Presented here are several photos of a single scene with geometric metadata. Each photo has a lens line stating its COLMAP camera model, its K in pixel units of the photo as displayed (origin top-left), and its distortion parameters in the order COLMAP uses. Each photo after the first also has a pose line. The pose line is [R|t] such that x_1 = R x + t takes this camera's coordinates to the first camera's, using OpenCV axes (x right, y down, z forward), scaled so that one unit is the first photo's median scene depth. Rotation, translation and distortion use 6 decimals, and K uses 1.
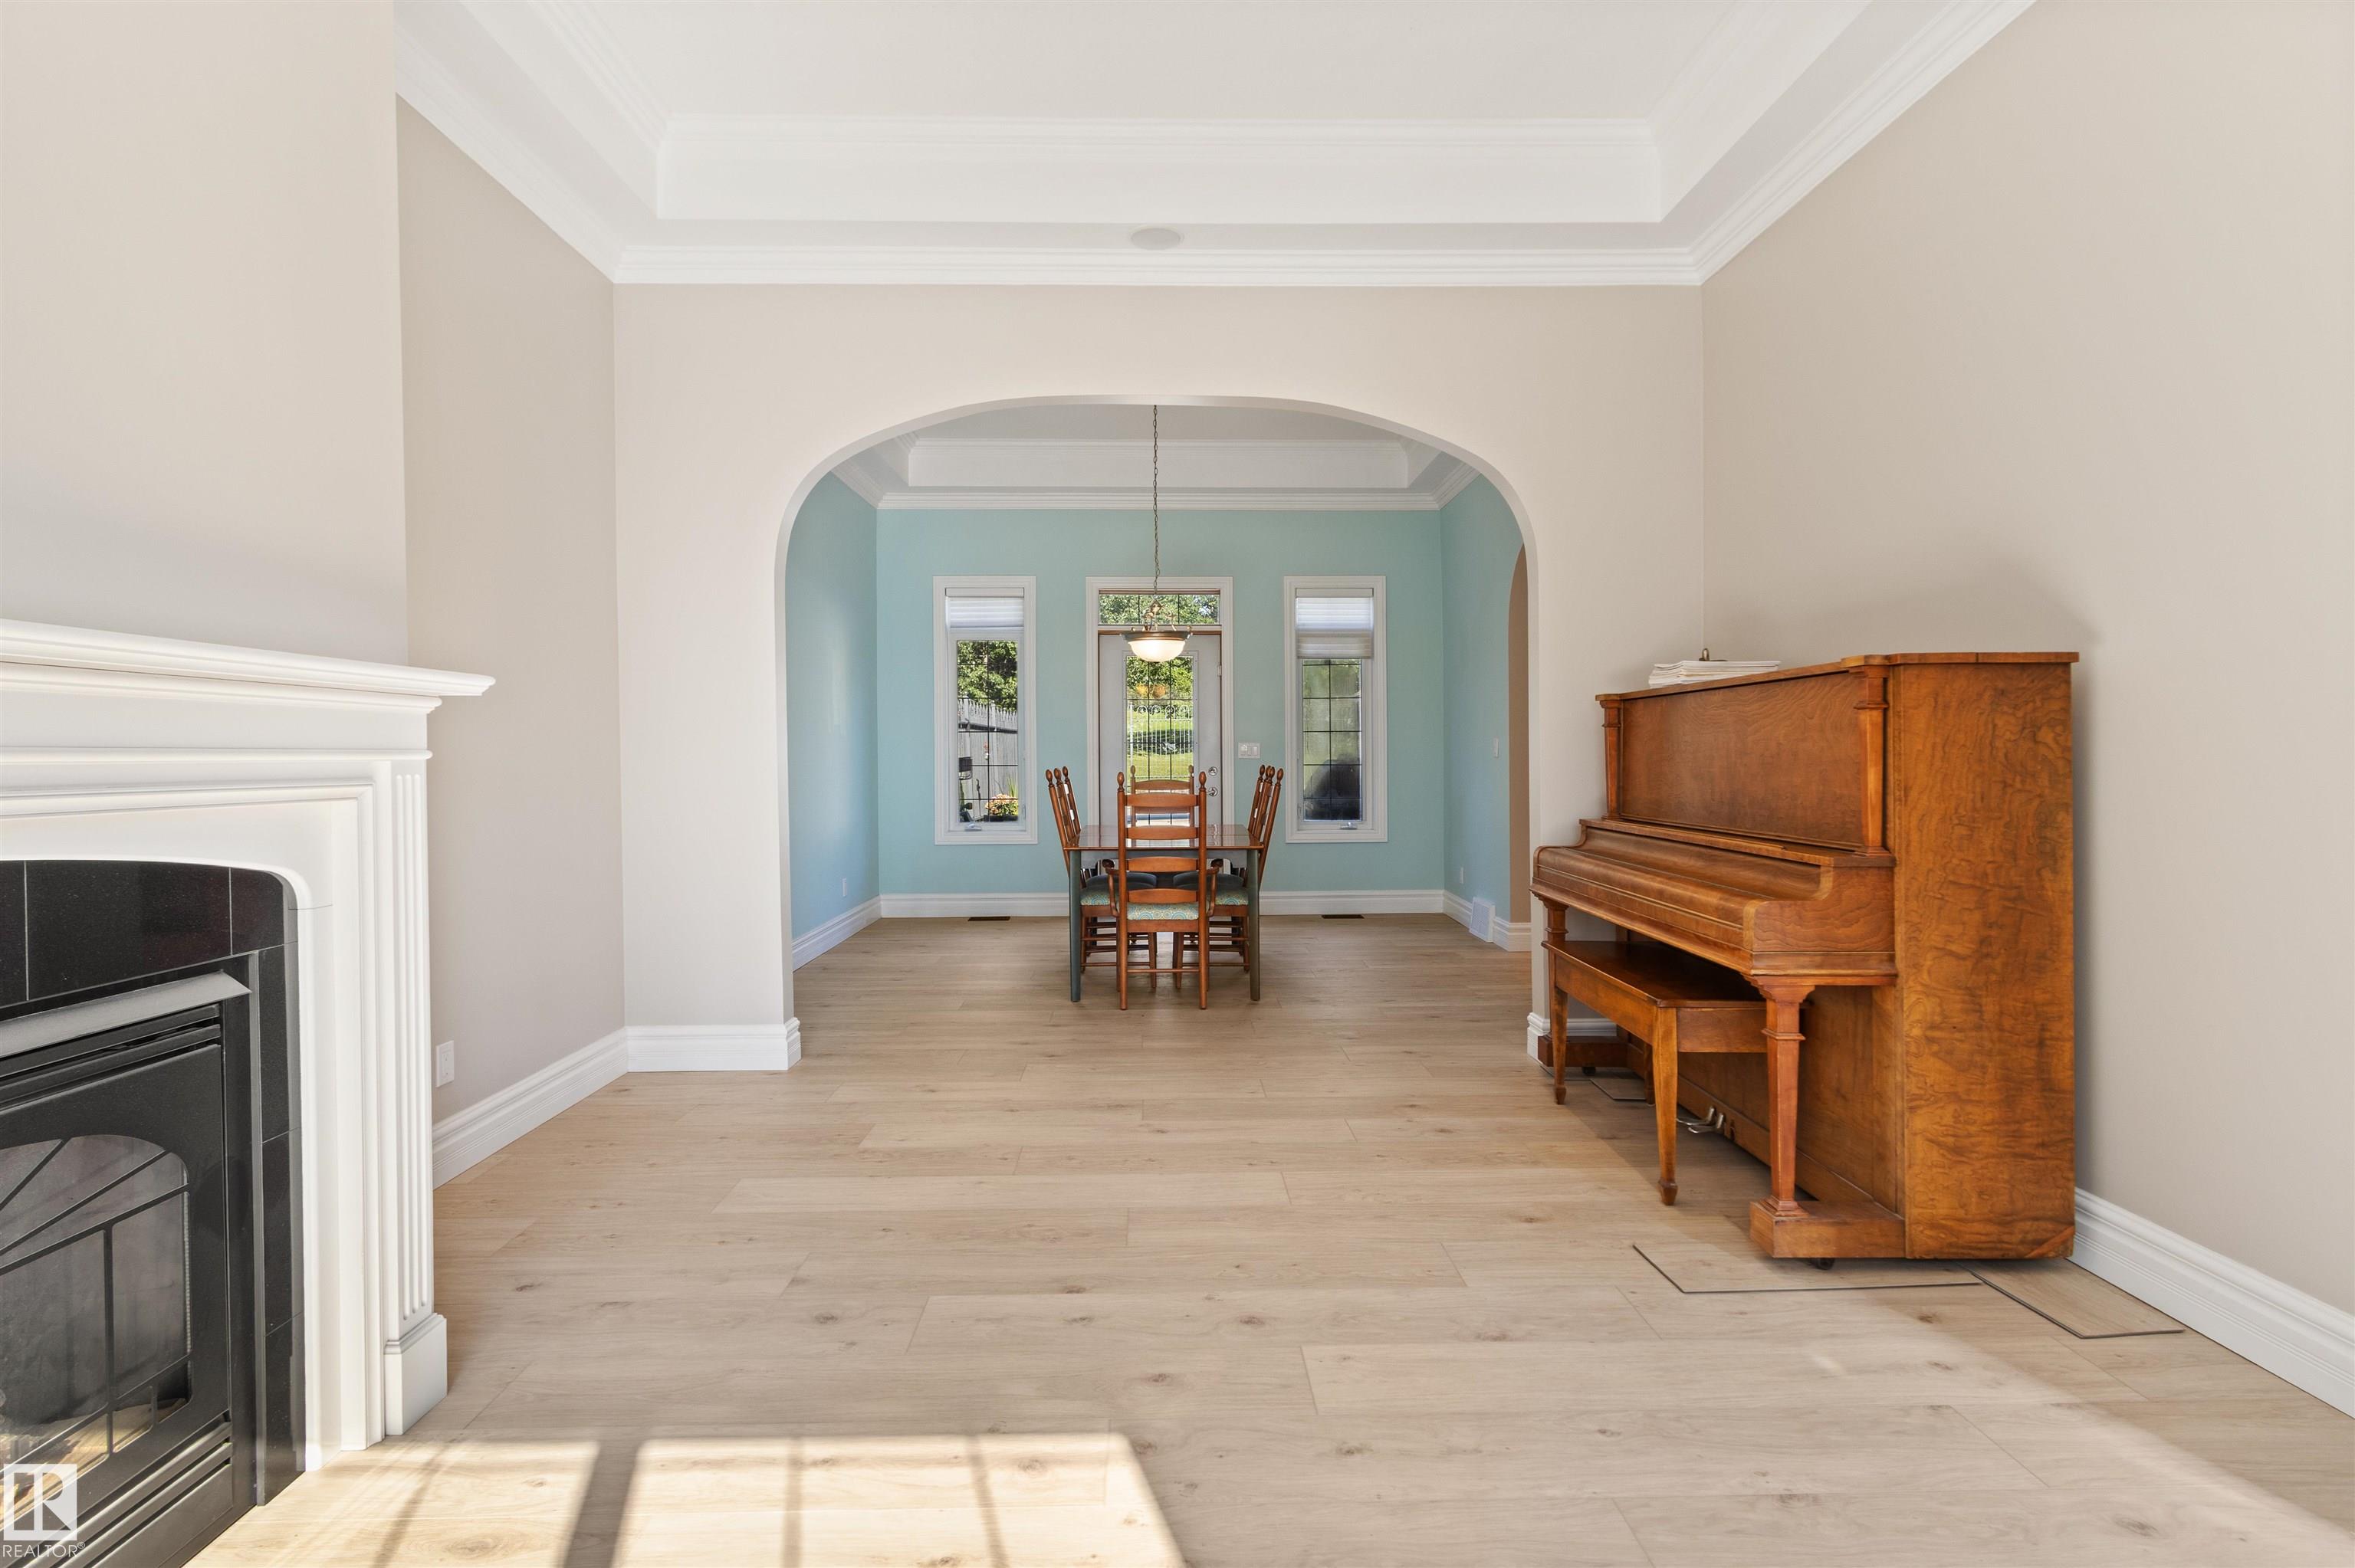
lens RADIAL K [[1097.6, 0, 1176.1], [0, 1097.6, 777.0], [0, 0, 1]] dist [0.001804, 0.000661]
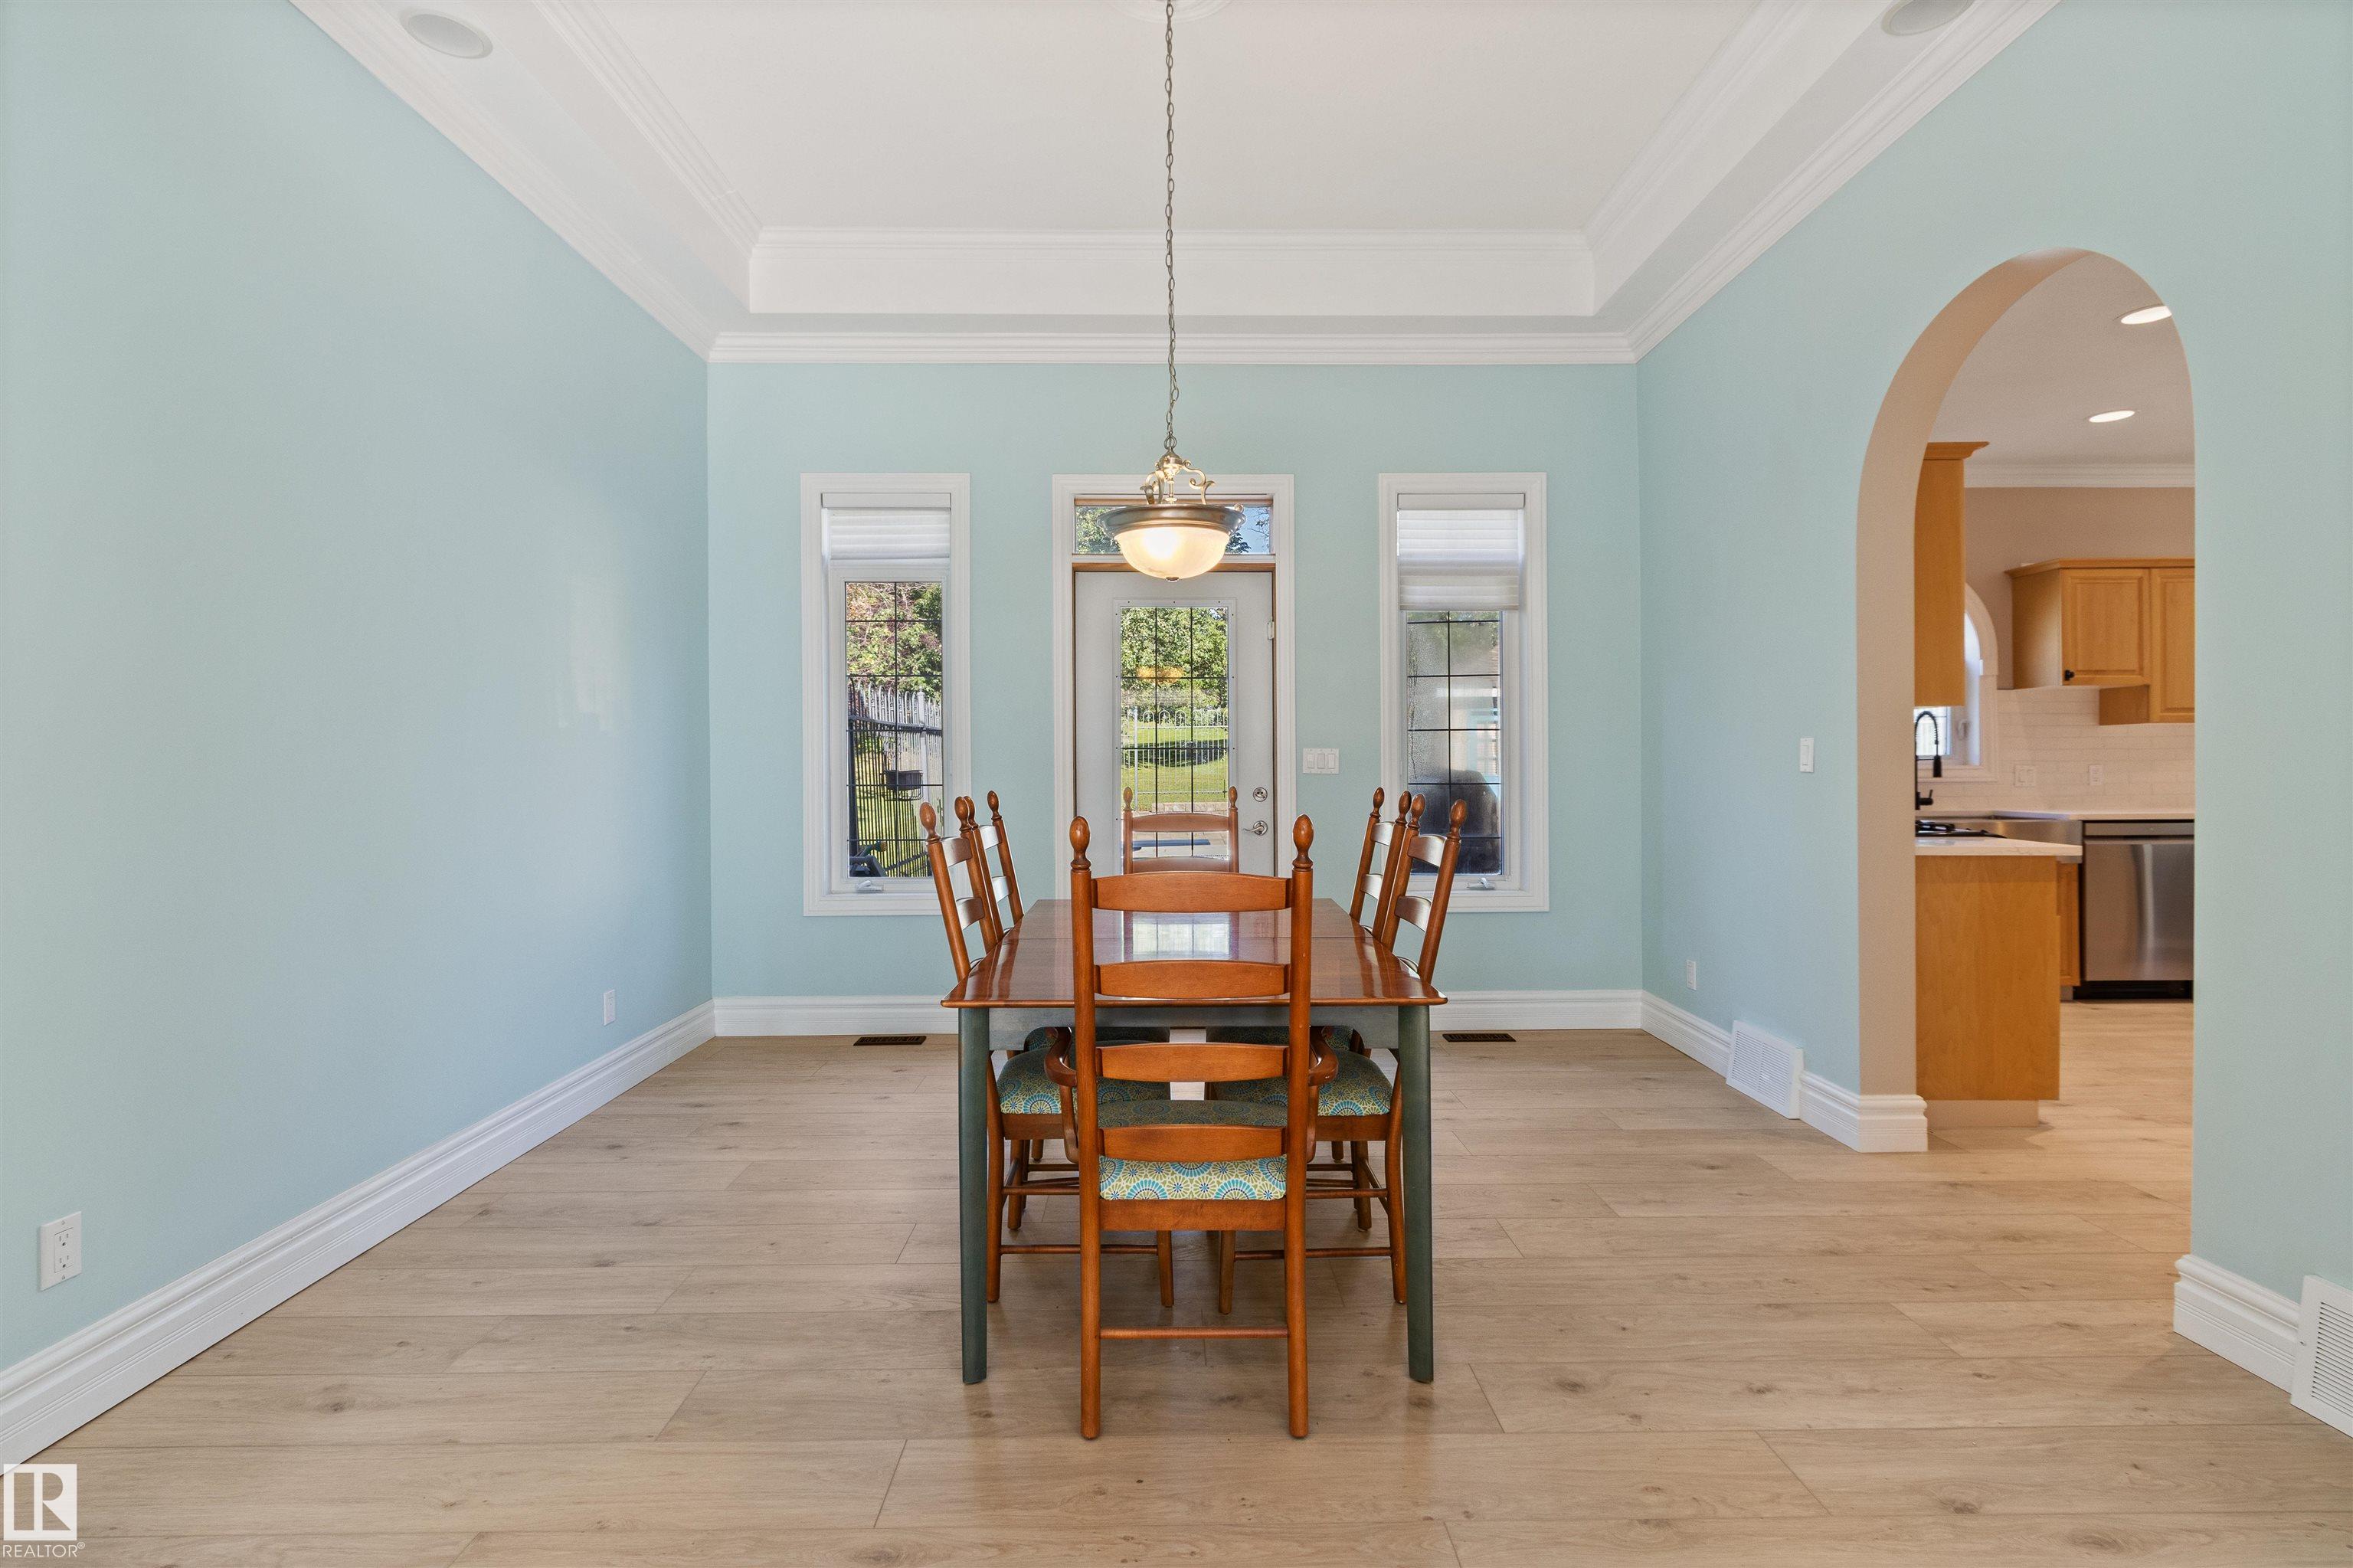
lens RADIAL K [[1096.8, 0, 1175.1], [0, 1096.8, 777.0], [0, 0, 1]] dist [0.001804, 0.000661]
pose [[0.999976, -0.000339, -0.006877, -0.010117], [0.000263, 0.999939, -0.011048, -0.008580], [0.006880, 0.011046, 0.999915, 0.395185]]
